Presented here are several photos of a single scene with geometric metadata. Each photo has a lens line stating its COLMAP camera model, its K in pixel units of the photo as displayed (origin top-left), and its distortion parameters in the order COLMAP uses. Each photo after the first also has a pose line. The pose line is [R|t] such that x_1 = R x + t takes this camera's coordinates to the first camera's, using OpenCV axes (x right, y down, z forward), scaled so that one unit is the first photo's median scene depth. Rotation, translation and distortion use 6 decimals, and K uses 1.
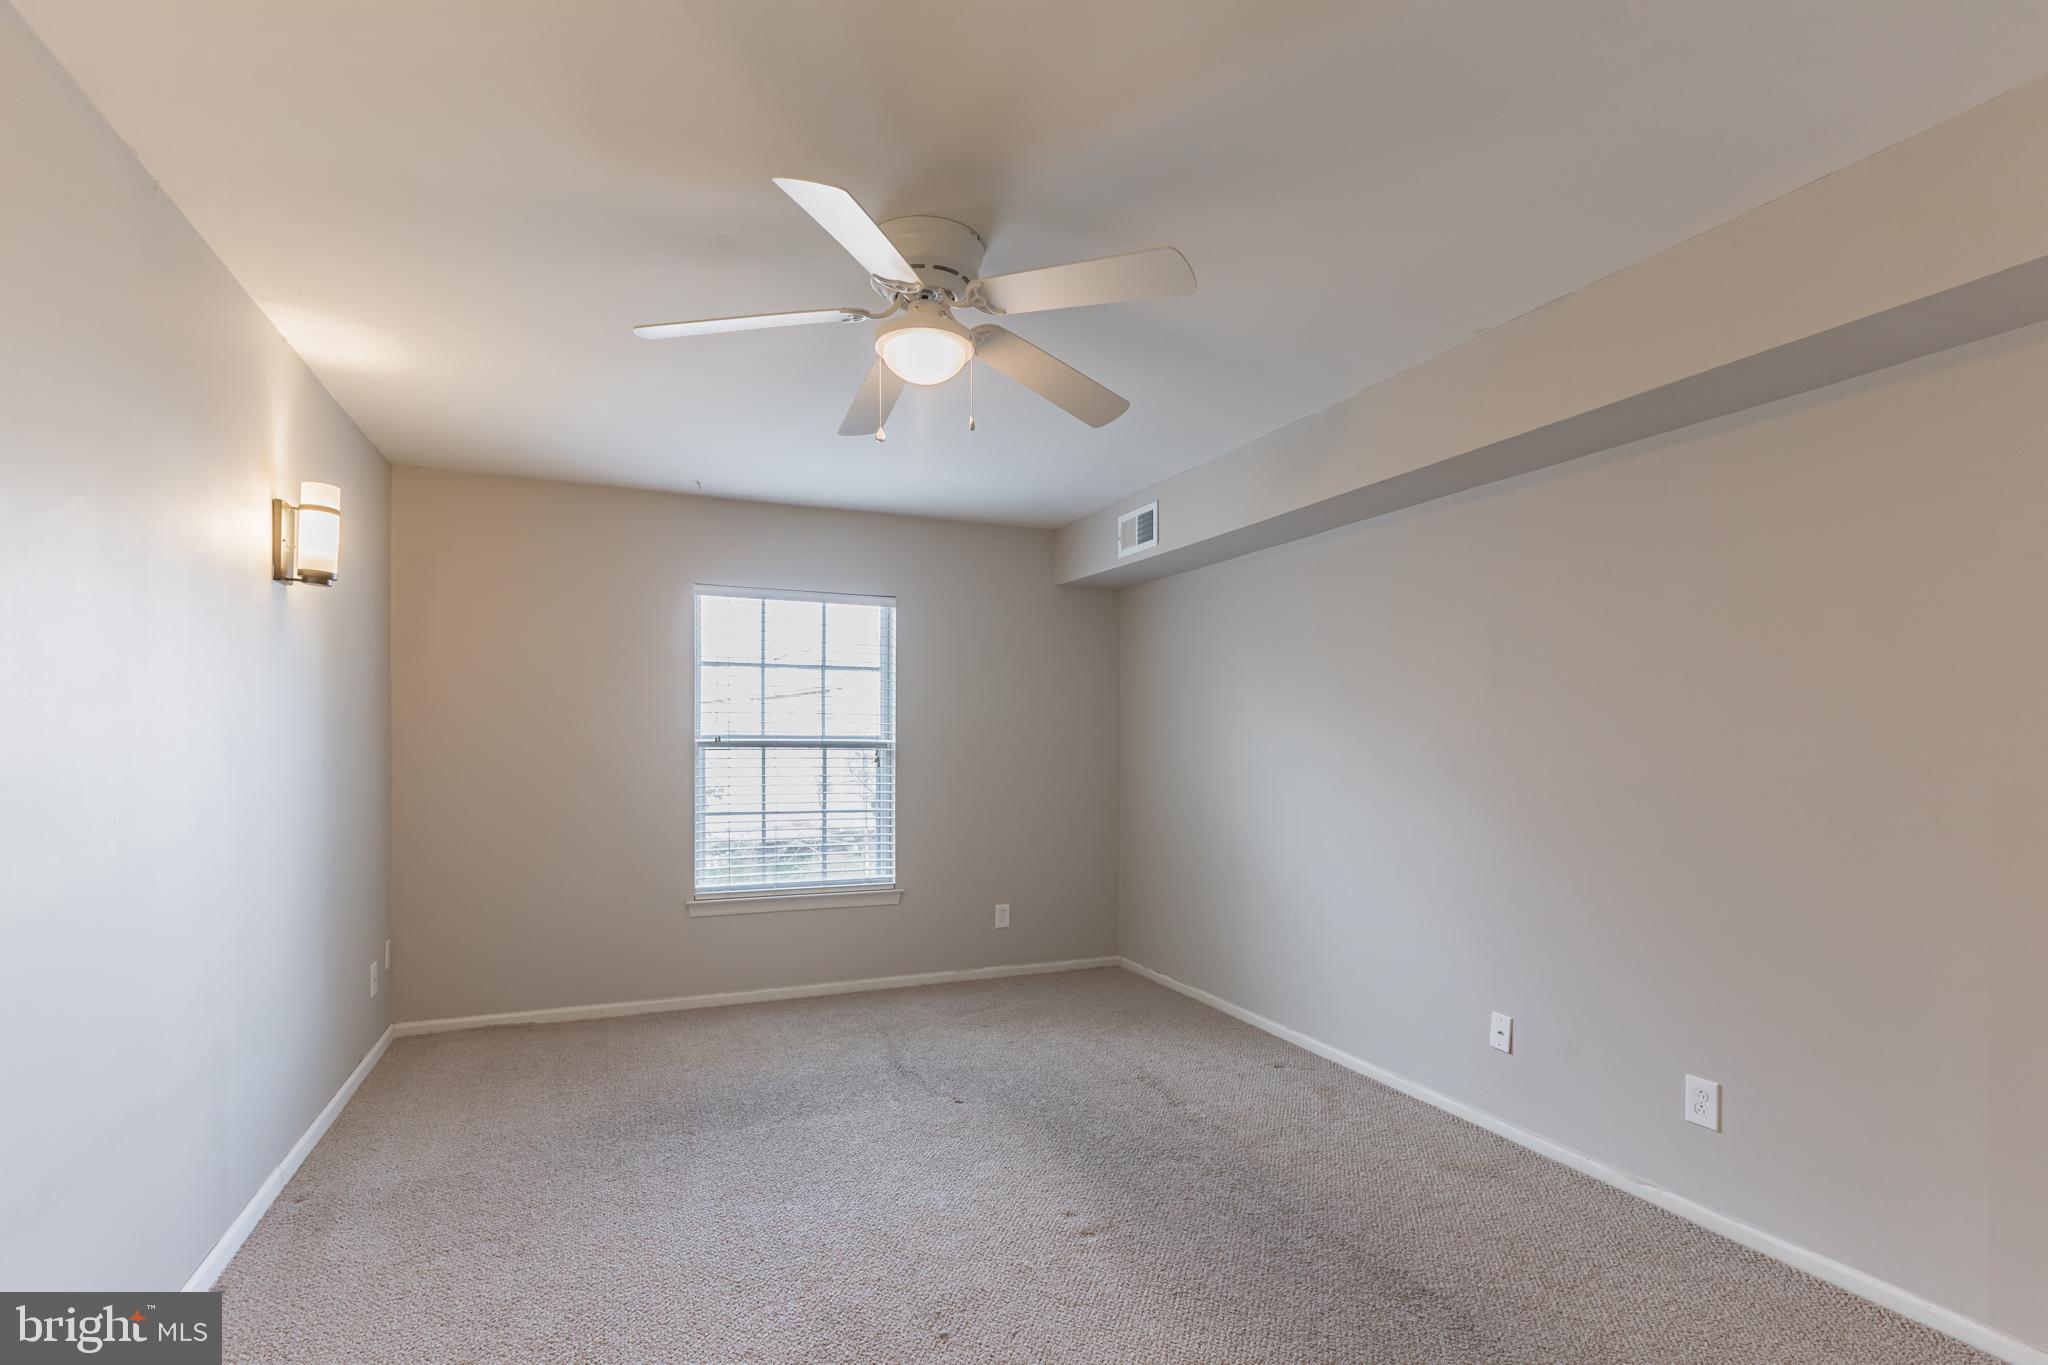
lens RADIAL K [[907.4, 0, 1023.4], [0, 907.4, 776.7], [0, 0, 1]] dist [0.000245, 0.000005]
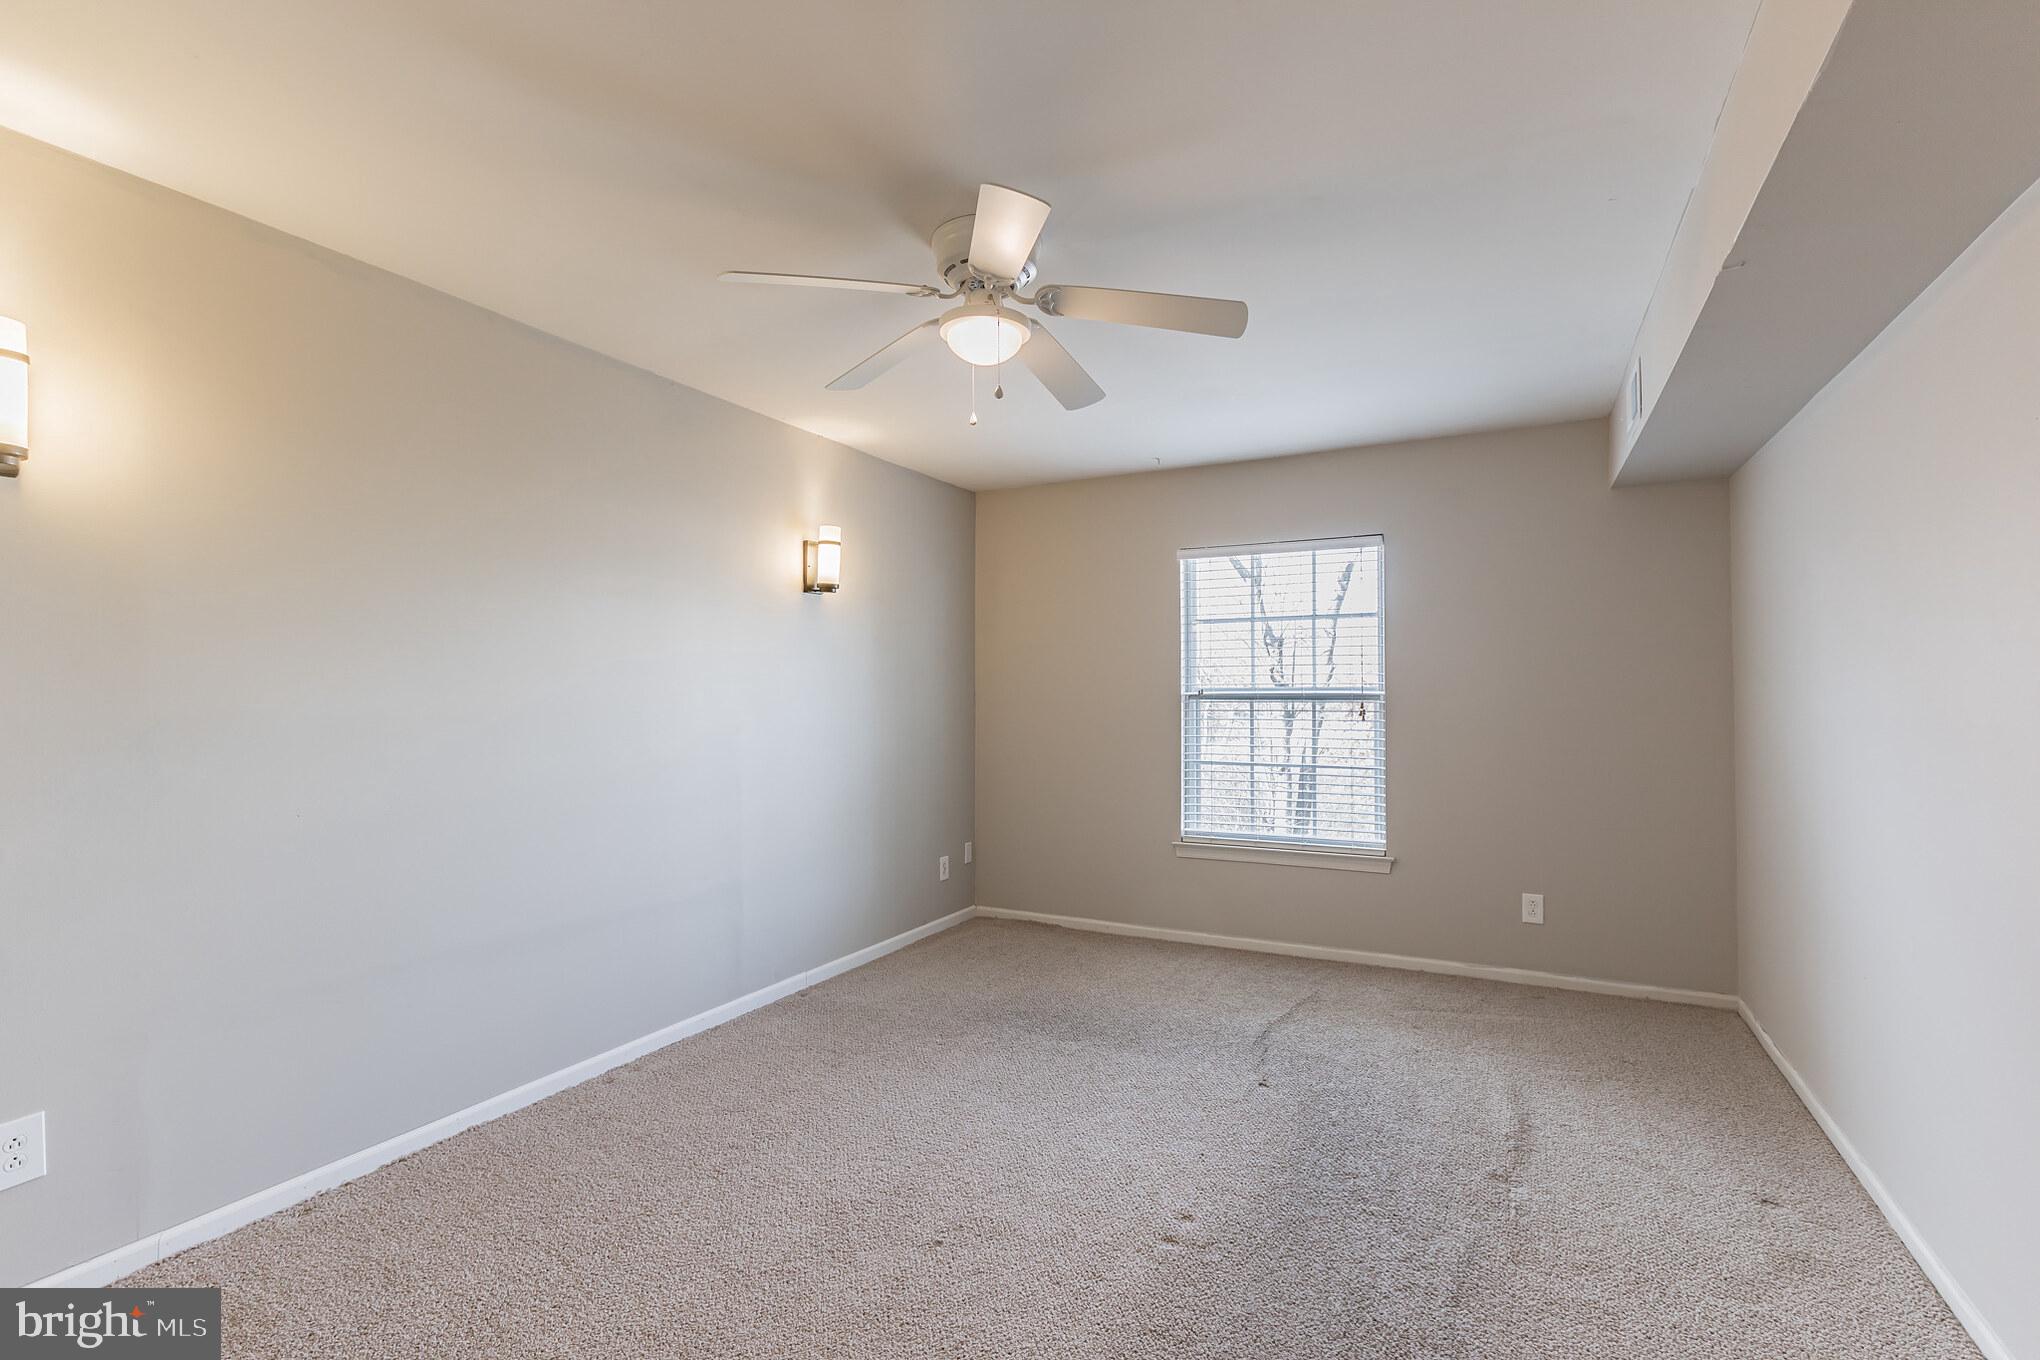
lens RADIAL K [[879.0, 0, 967.6], [0, 879.0, 712.0], [0, 0, 1]] dist [0.002389, -0.000260]
pose [[0.659100, 0.009179, -0.751999, 0.255578], [-0.023842, 0.999678, -0.008694, -0.002612], [0.751677, 0.023660, 0.659107, 0.114795]]
